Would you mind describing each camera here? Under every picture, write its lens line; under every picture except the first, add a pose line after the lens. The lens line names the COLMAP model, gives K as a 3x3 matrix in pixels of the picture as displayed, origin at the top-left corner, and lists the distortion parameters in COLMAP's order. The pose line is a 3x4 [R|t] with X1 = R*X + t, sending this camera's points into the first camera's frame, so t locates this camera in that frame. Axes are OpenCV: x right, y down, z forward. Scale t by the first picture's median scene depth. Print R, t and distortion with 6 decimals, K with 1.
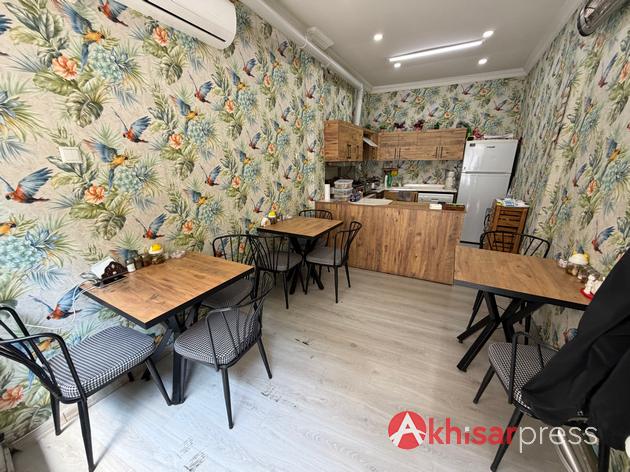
lens RADIAL K [[250.9, 0, 315.0], [0, 250.9, 233.8], [0, 0, 1]] dist [0.003423, -0.000013]
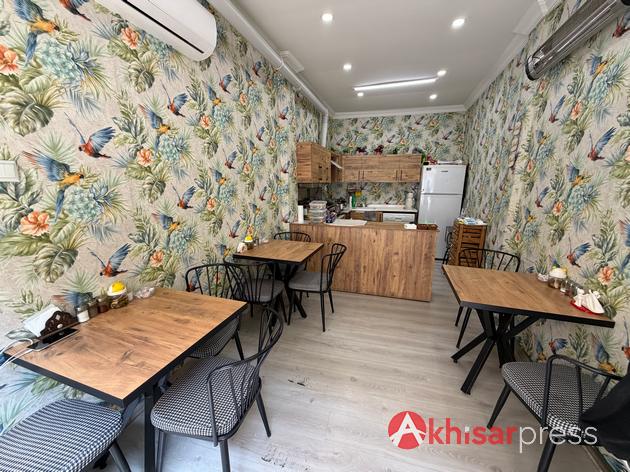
lens RADIAL K [[250.9, 0, 315.0], [0, 250.9, 233.8], [0, 0, 1]] dist [0.003423, -0.000013]
pose [[0.983093, -0.027294, 0.181061, -0.129875], [0.041538, 0.996291, -0.075354, -0.022158], [-0.178333, 0.081601, 0.980581, 0.077709]]
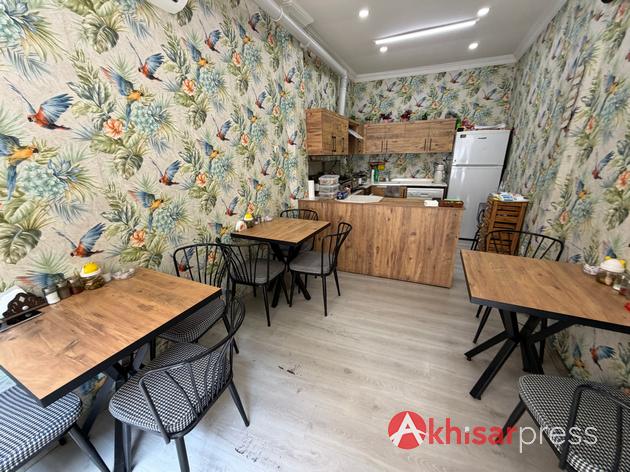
lens RADIAL K [[250.9, 0, 315.0], [0, 250.9, 233.8], [0, 0, 1]] dist [0.003423, -0.000013]
pose [[0.997864, -0.029665, 0.058205, 0.007332], [0.028692, 0.999435, 0.017485, -0.035531], [-0.058691, -0.015778, 0.998151, 0.160351]]
